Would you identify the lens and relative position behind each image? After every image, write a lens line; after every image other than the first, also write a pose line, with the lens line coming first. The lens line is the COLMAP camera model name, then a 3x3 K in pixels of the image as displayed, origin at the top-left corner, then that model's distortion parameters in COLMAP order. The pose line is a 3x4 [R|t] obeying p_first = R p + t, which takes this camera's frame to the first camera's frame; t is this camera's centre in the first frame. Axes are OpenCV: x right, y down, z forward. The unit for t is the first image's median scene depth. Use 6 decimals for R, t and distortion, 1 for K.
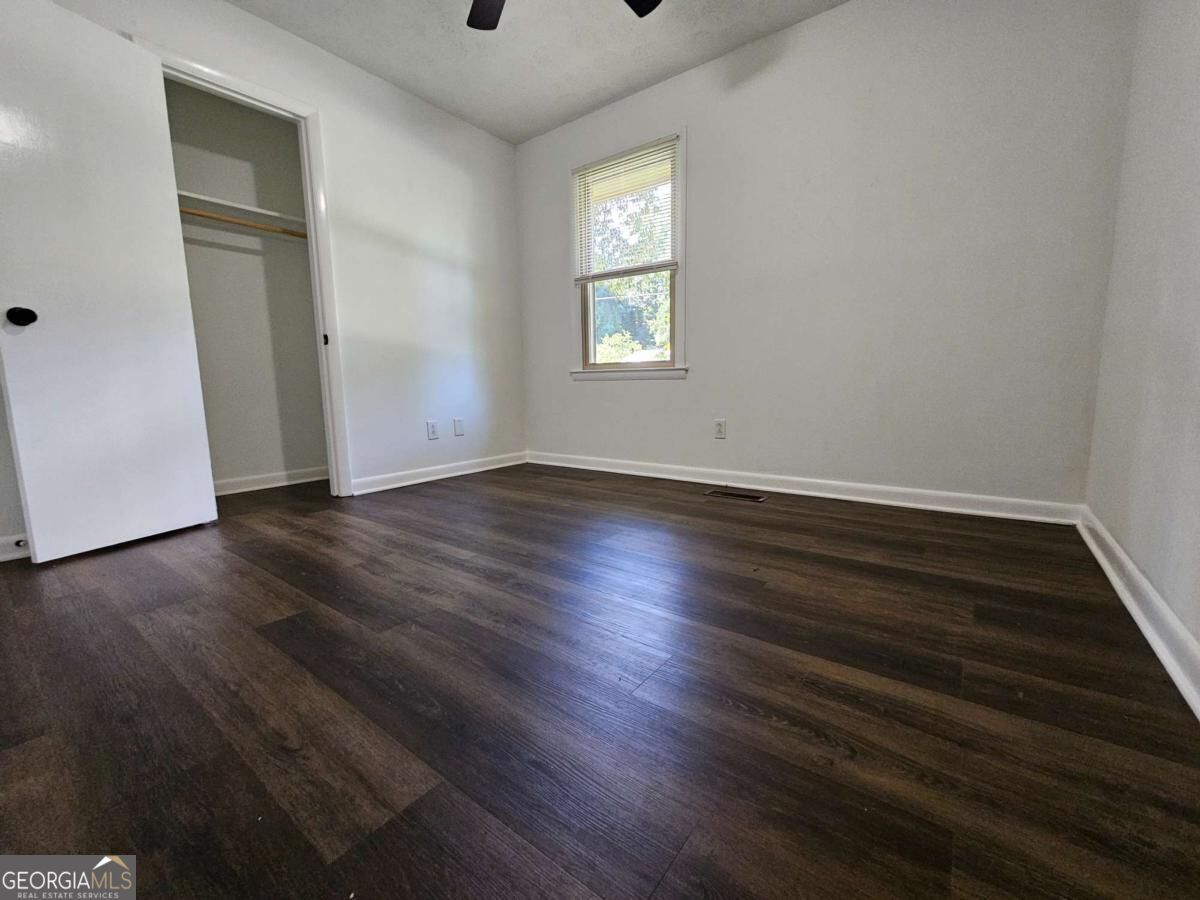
lens RADIAL K [[498.2, 0, 604.8], [0, 498.2, 443.8], [0, 0, 1]] dist [-0.003036, 0.000052]
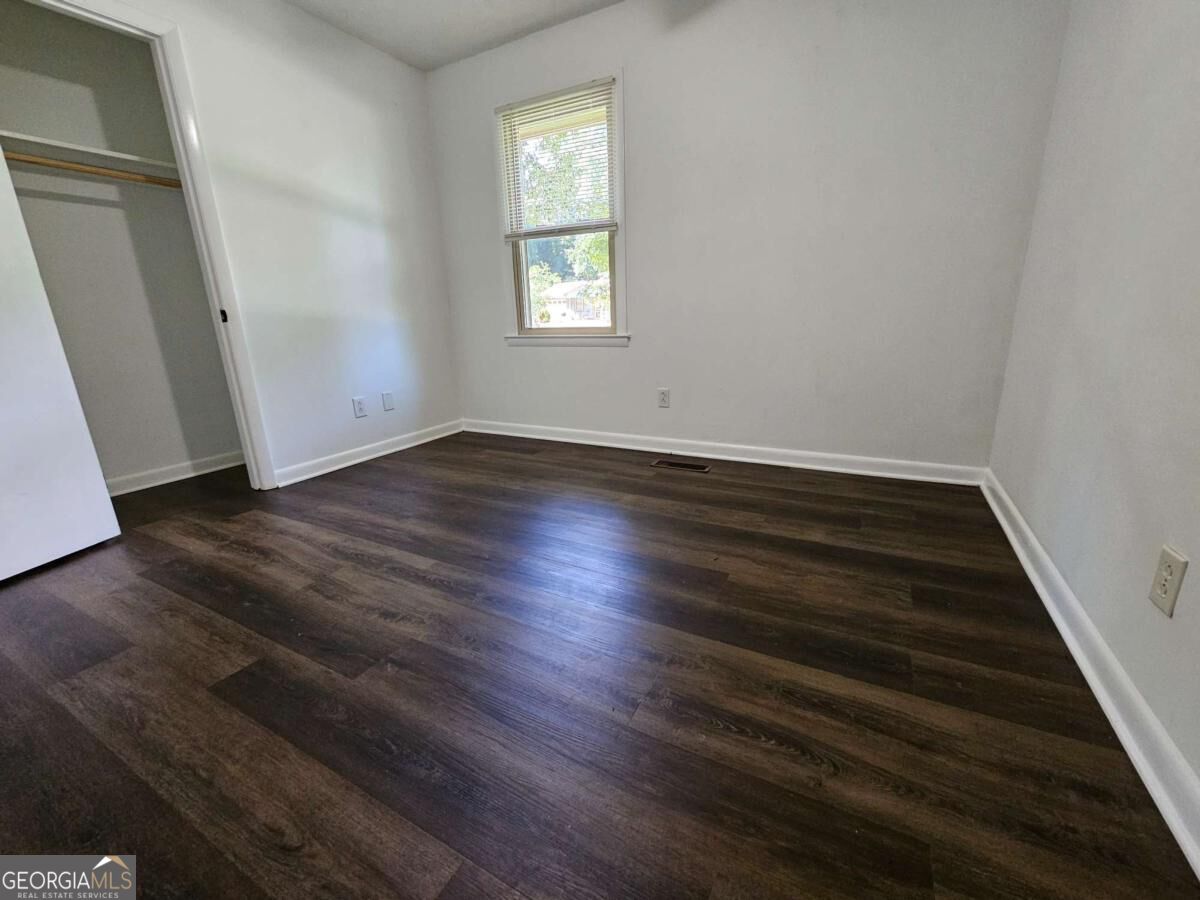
lens RADIAL K [[498.2, 0, 604.8], [0, 498.2, 443.8], [0, 0, 1]] dist [-0.003036, 0.000052]
pose [[0.988153, -0.052283, 0.144292, -0.068539], [0.033775, 0.991218, 0.127855, -0.131347], [-0.149709, -0.121467, 0.981241, 0.034064]]
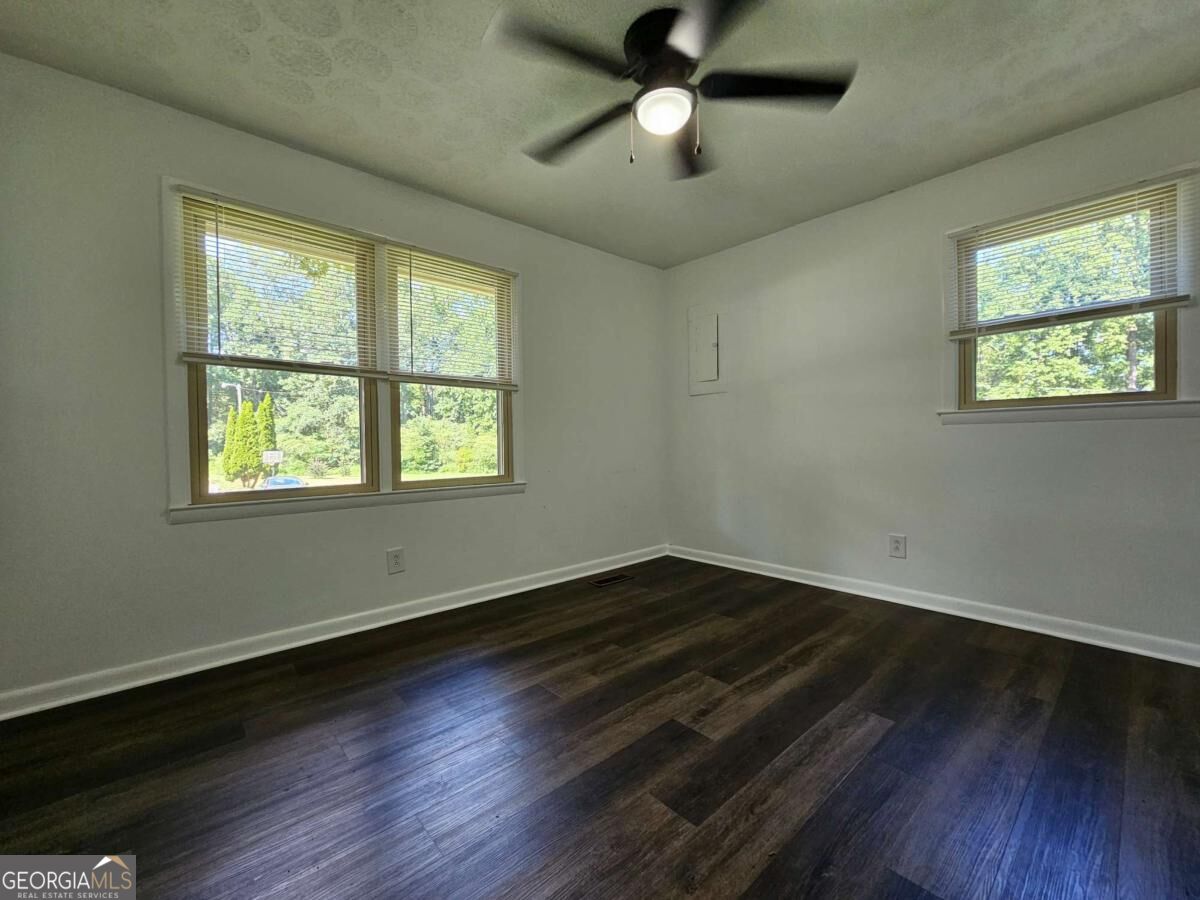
lens RADIAL K [[496.4, 0, 600.0], [0, 496.4, 450.0], [0, 0, 1]] dist [-0.000614, 0.000792]
pose [[0.187052, 0.011546, 0.982282, -1.670186], [0.150523, 0.987786, -0.040274, -0.297946], [-0.970749, 0.155389, 0.183029, 1.247869]]
